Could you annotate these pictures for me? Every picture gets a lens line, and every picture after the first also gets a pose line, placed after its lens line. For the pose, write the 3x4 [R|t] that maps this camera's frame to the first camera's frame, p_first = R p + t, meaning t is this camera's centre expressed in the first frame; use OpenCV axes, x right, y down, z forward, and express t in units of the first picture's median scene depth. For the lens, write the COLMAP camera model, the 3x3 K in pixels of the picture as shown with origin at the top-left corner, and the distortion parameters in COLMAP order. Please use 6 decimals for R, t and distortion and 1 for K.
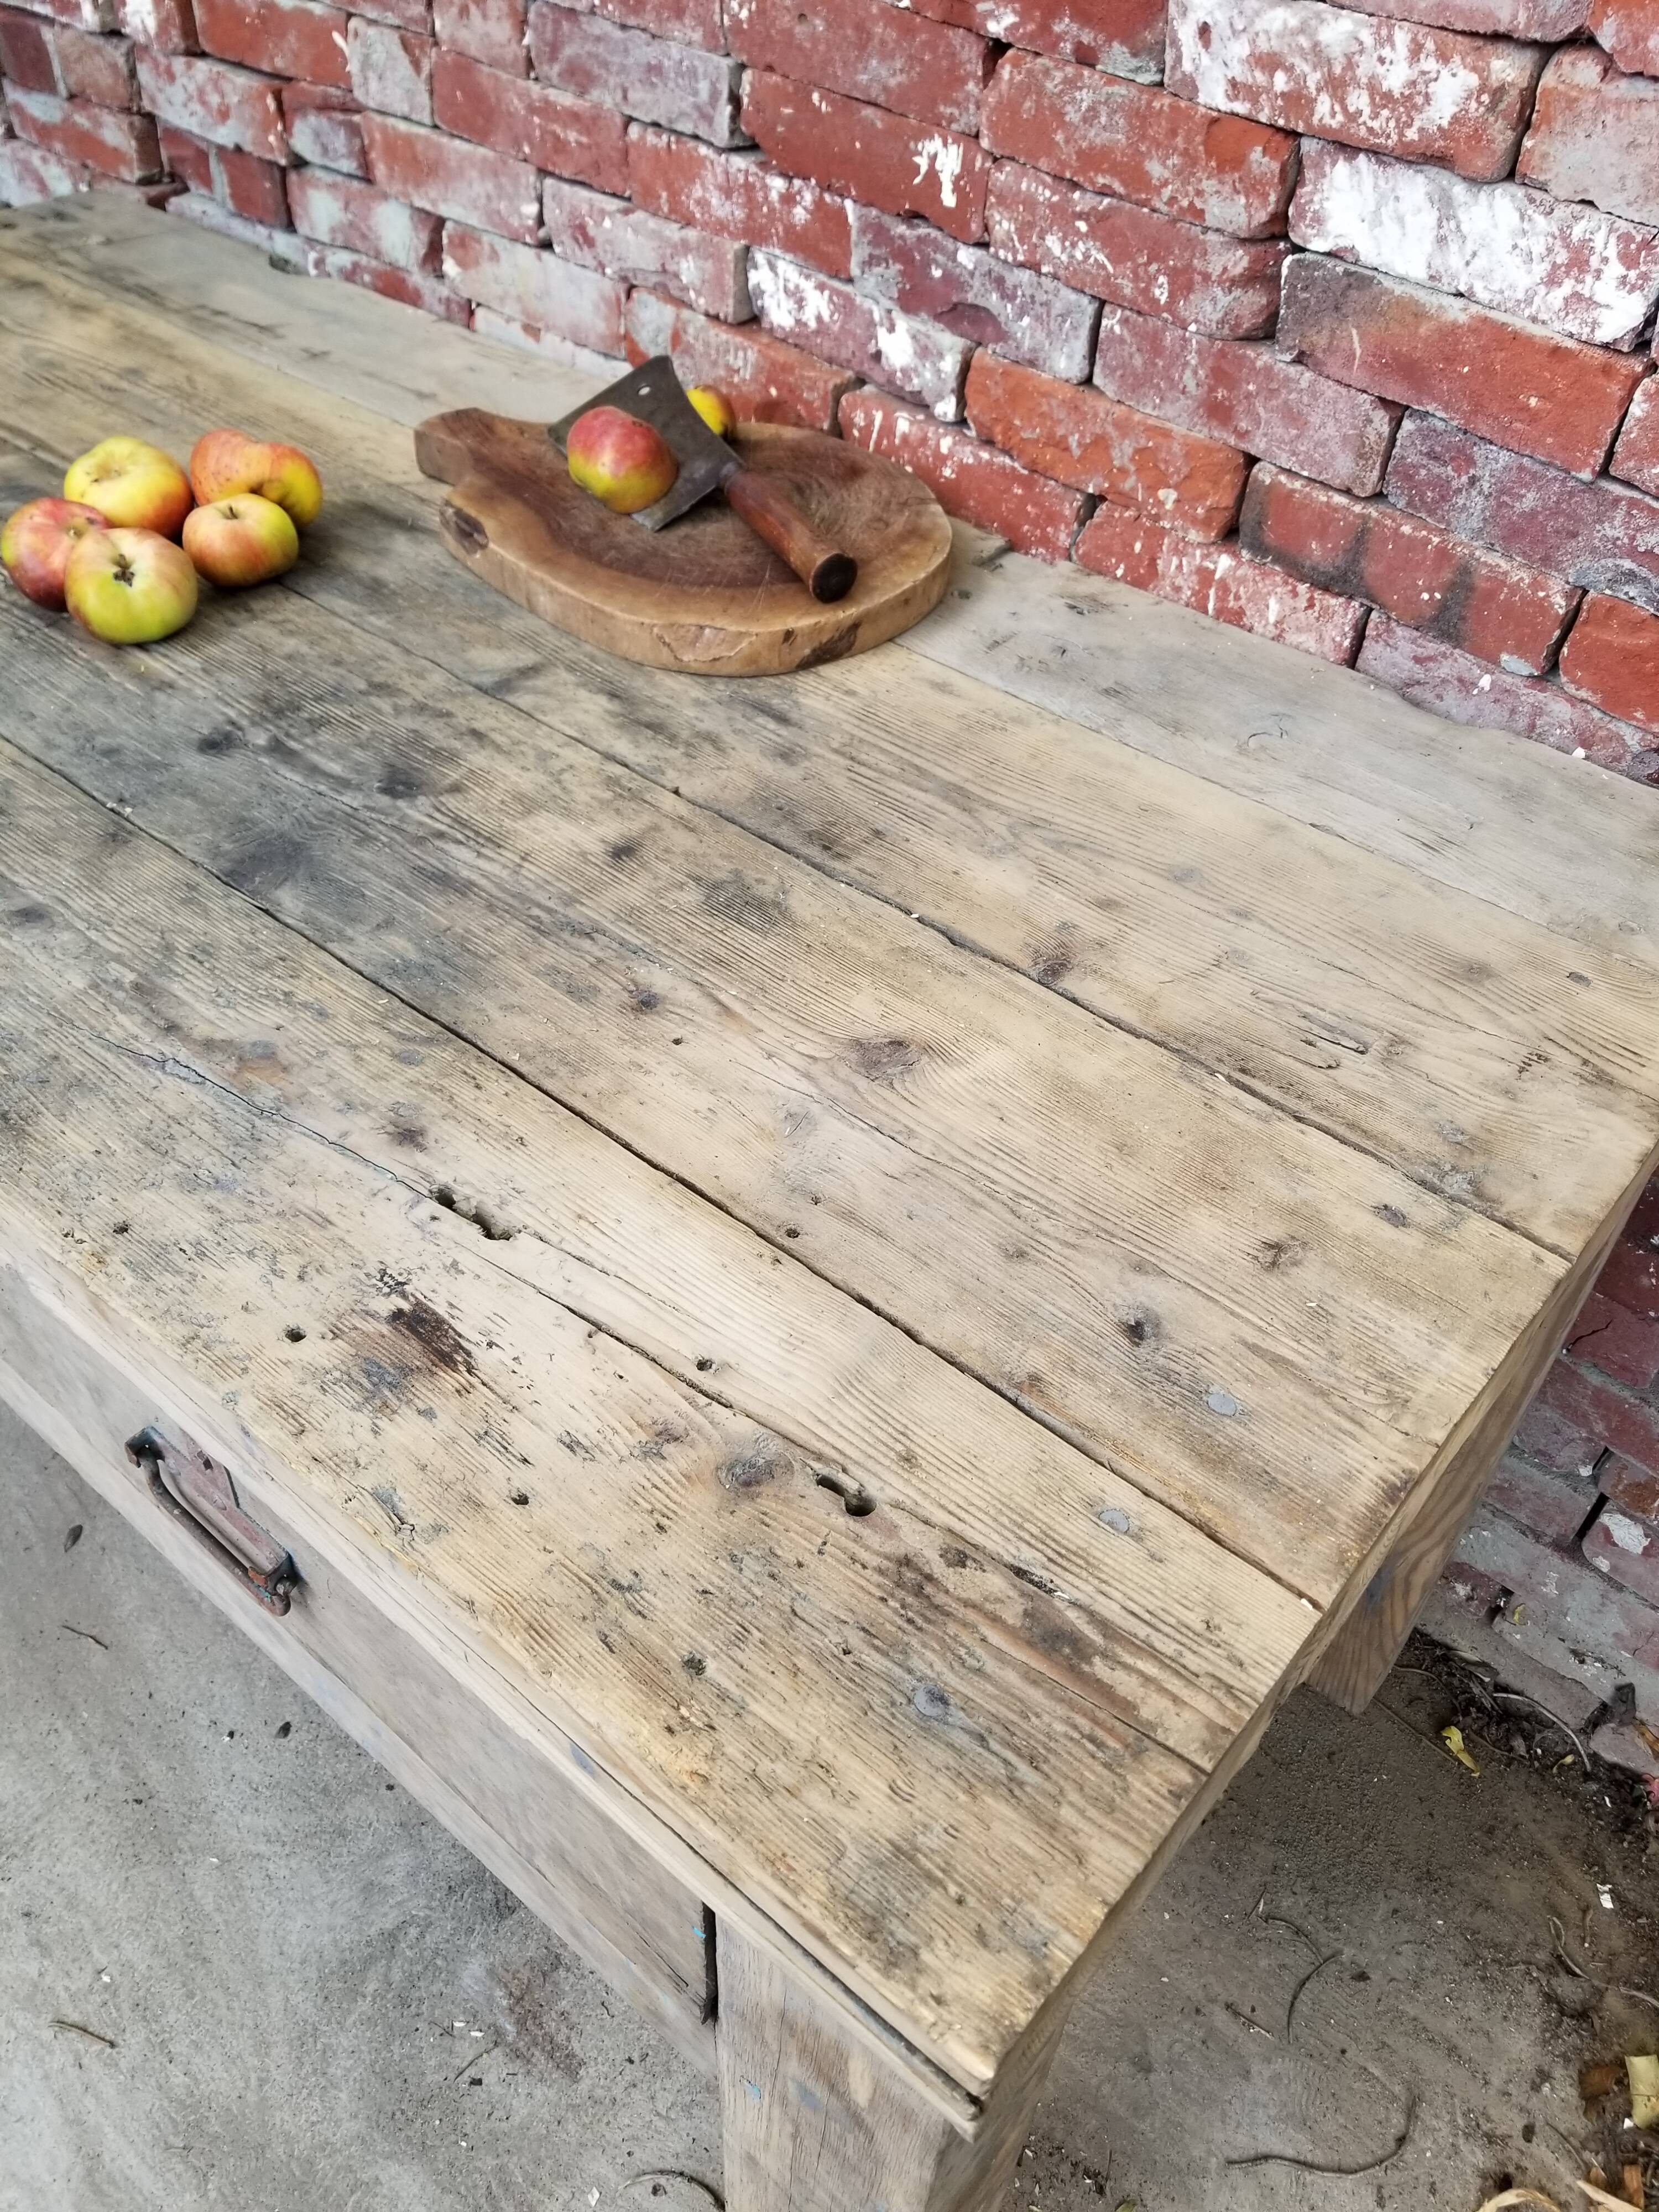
lens RADIAL K [[1747.4, 0, 841.2], [0, 1747.4, 1078.9], [0, 0, 1]] dist [0.034717, -0.071433]
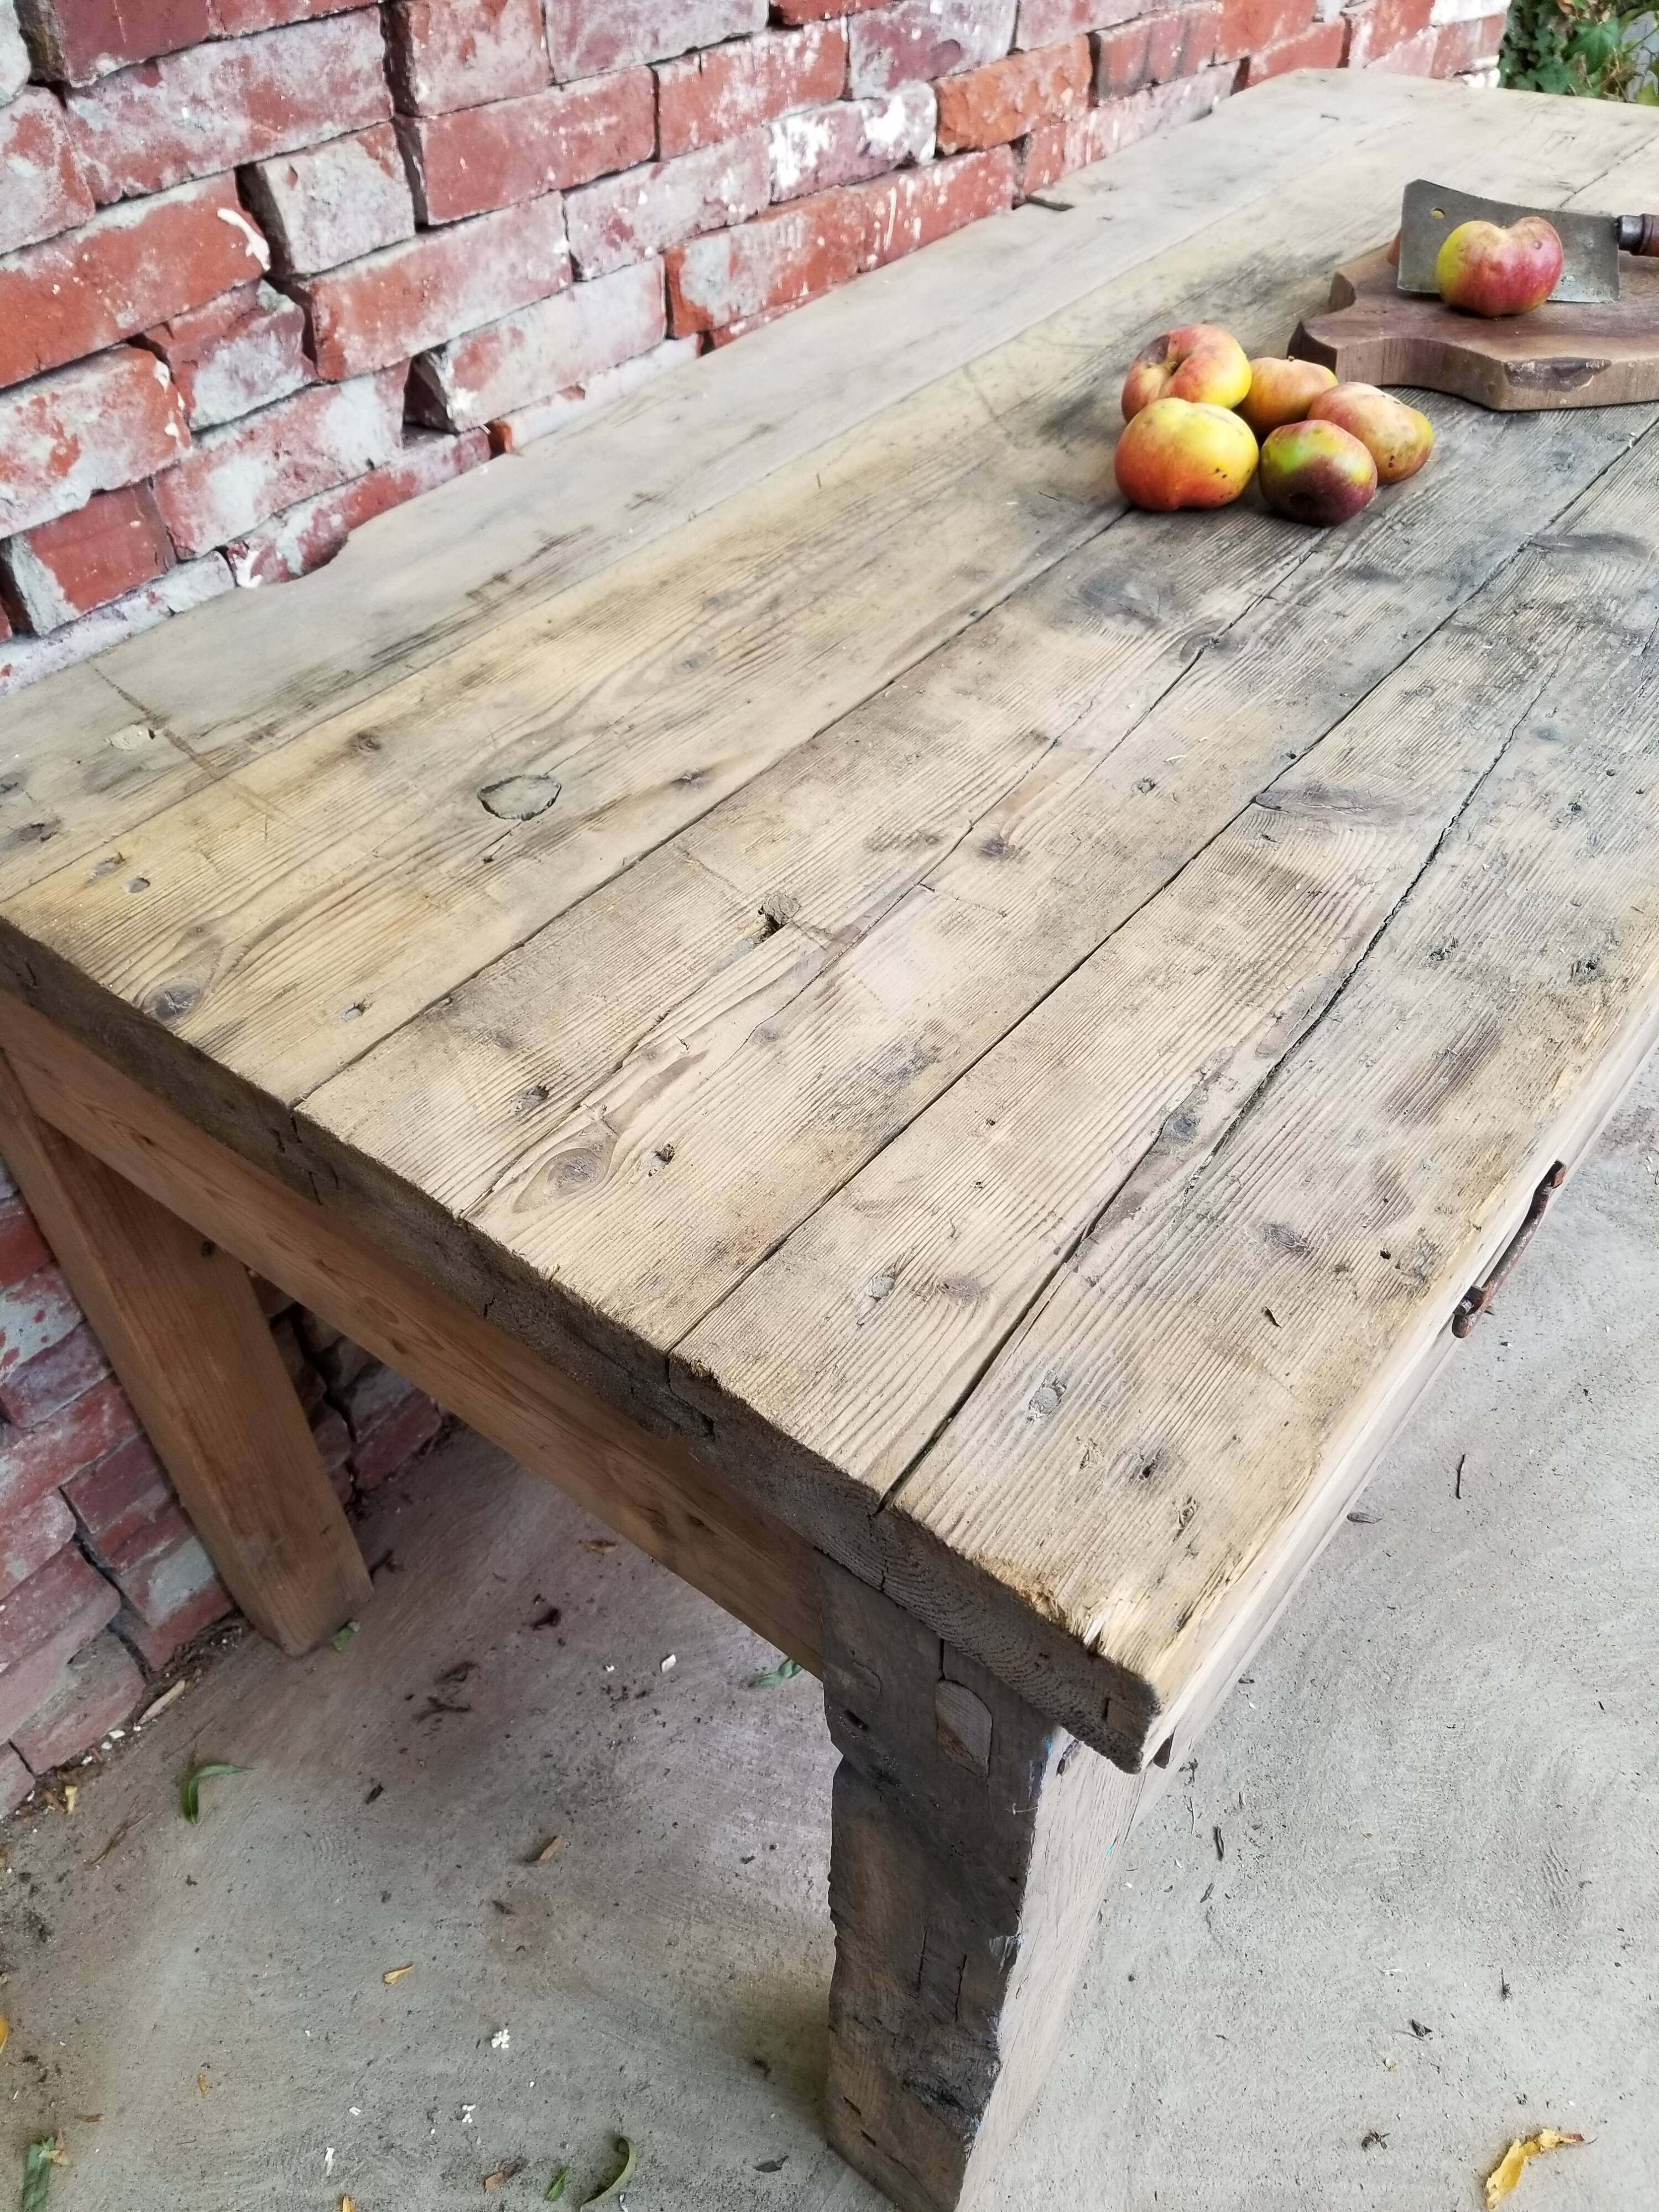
lens RADIAL K [[1747.4, 0, 846.2], [0, 1747.4, 1079.0], [0, 0, 1]] dist [0.034717, -0.071433]
pose [[-0.030222, -0.716263, 0.697176, -1.172726], [0.695381, 0.485967, 0.529416, -0.722017], [-0.718005, 0.500803, 0.483389, 0.766093]]
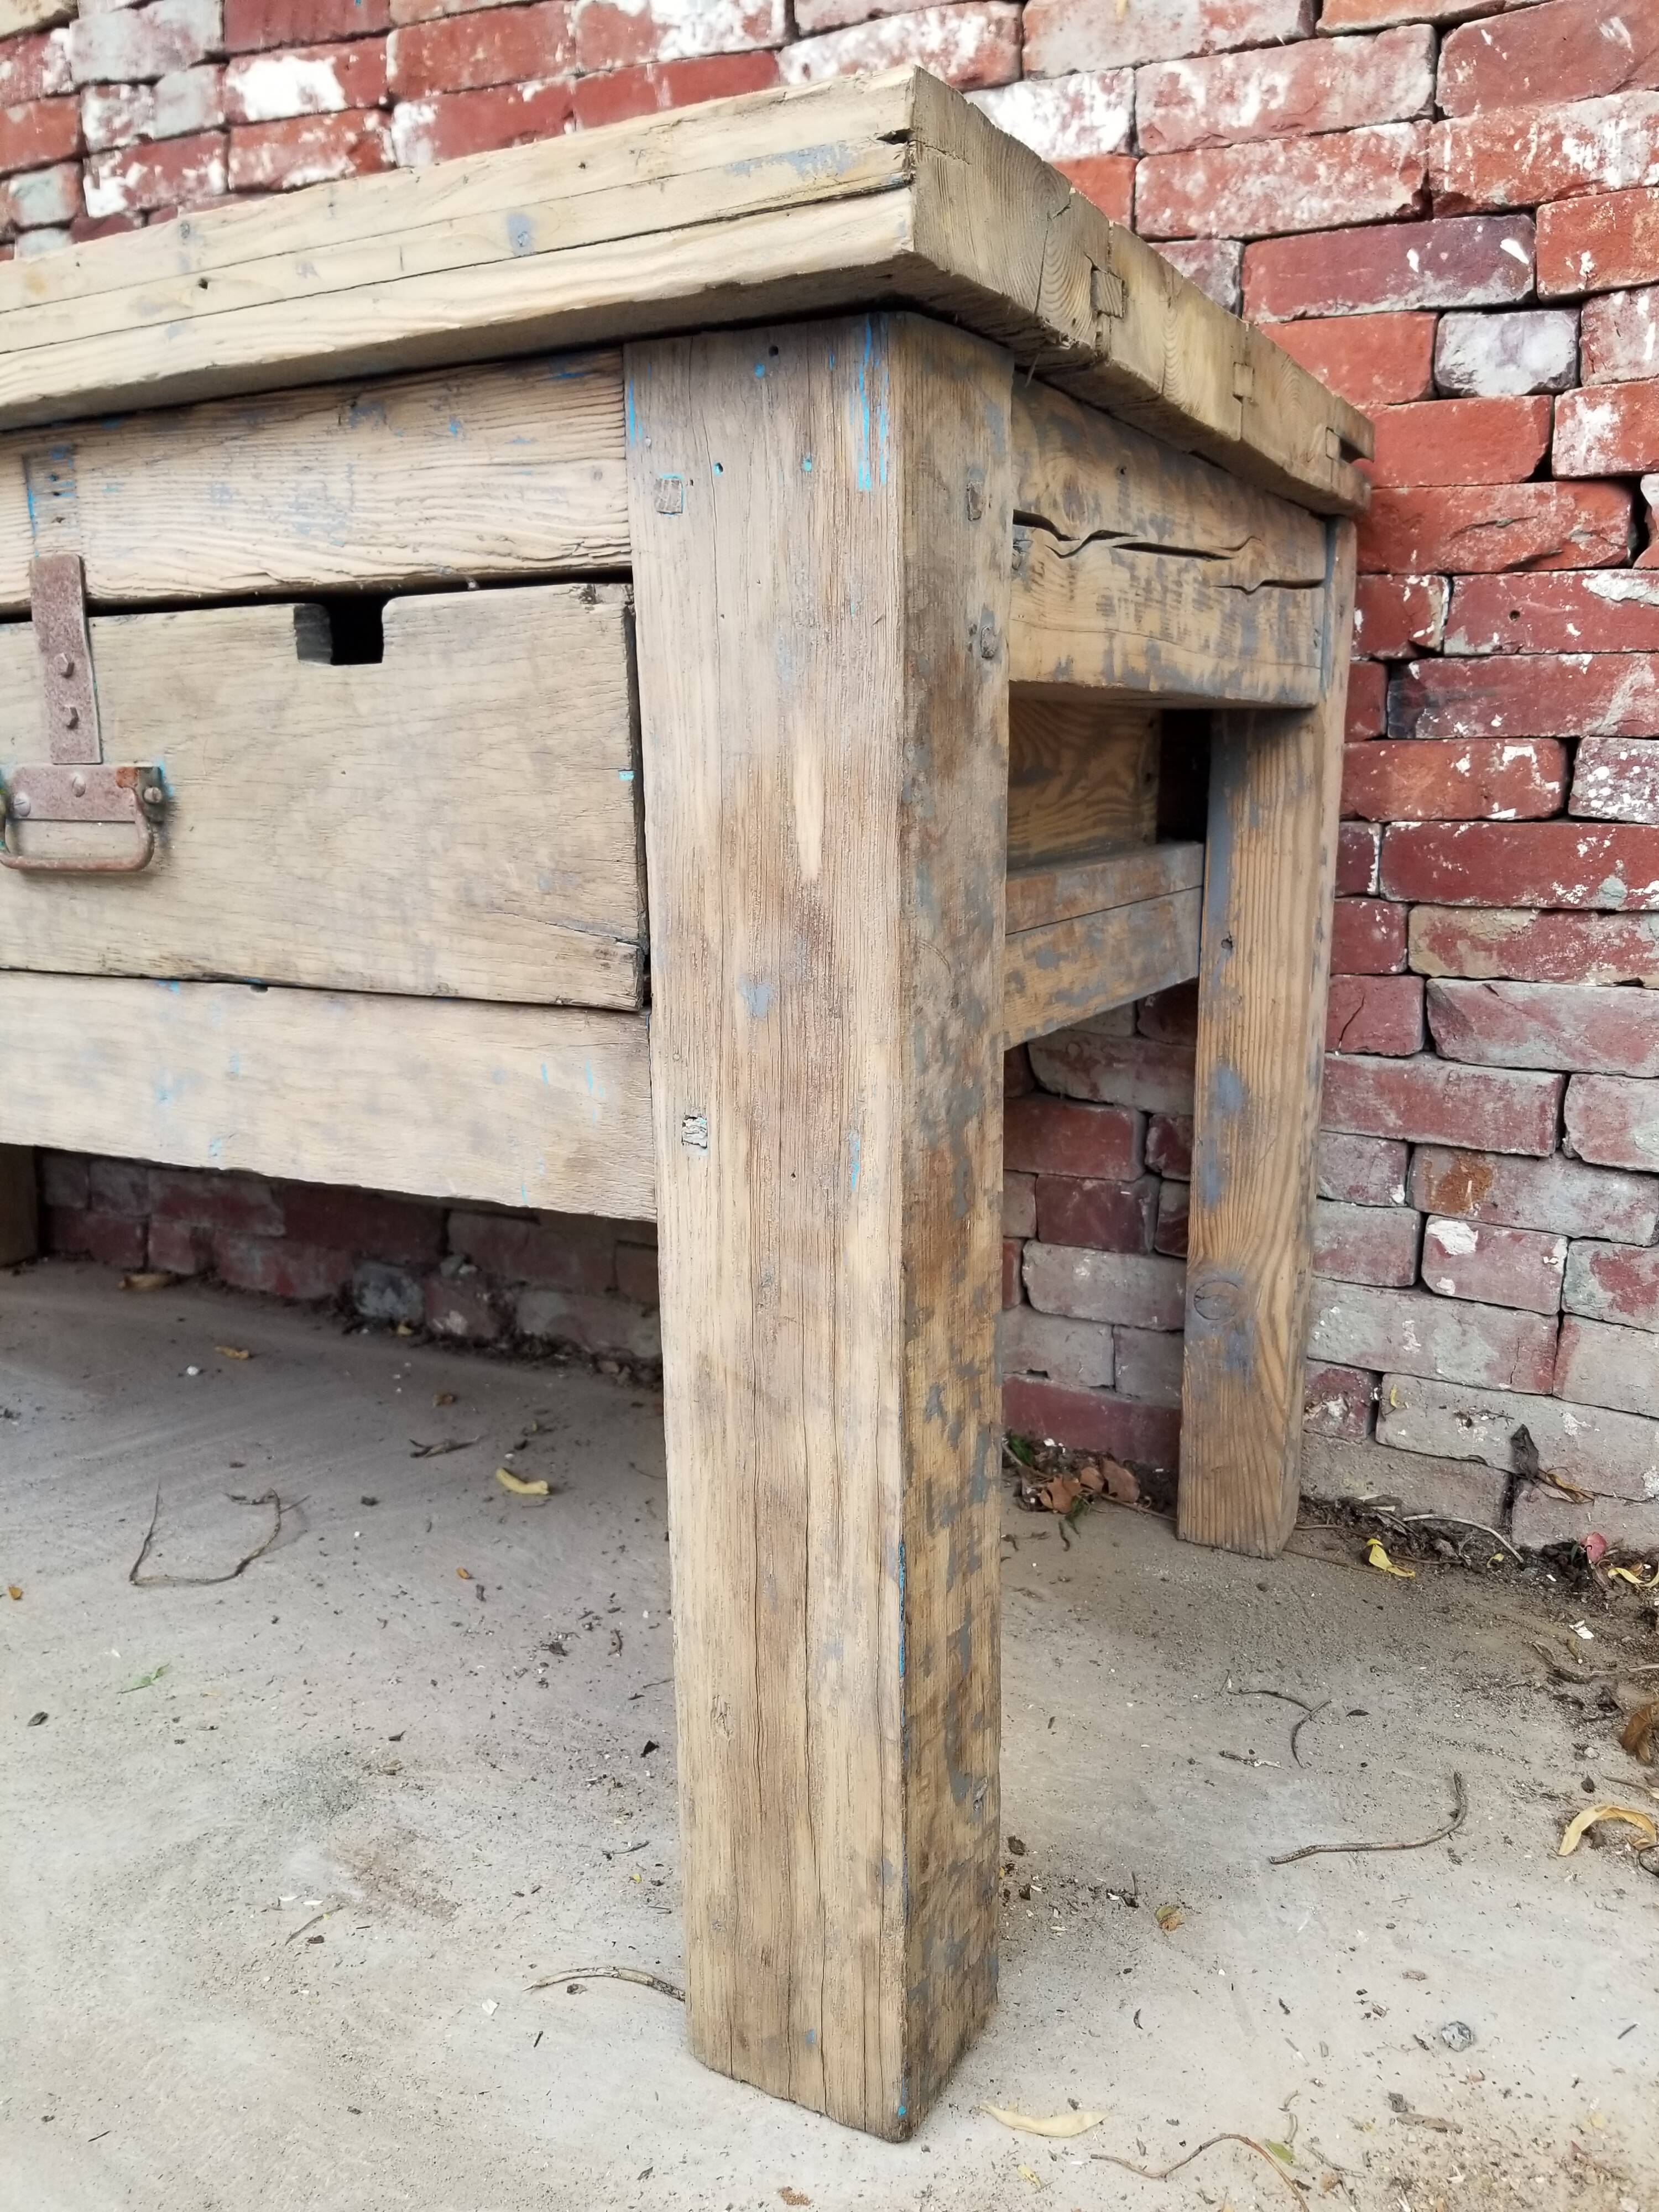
lens RADIAL K [[1747.4, 0, 844.4], [0, 1747.4, 1066.3], [0, 0, 1]] dist [0.034717, -0.071433]
pose [[0.976674, -0.089879, 0.195010, -0.100161], [0.178154, 0.846166, -0.502260, 0.679513], [-0.119868, 0.525286, 0.842441, 0.138085]]
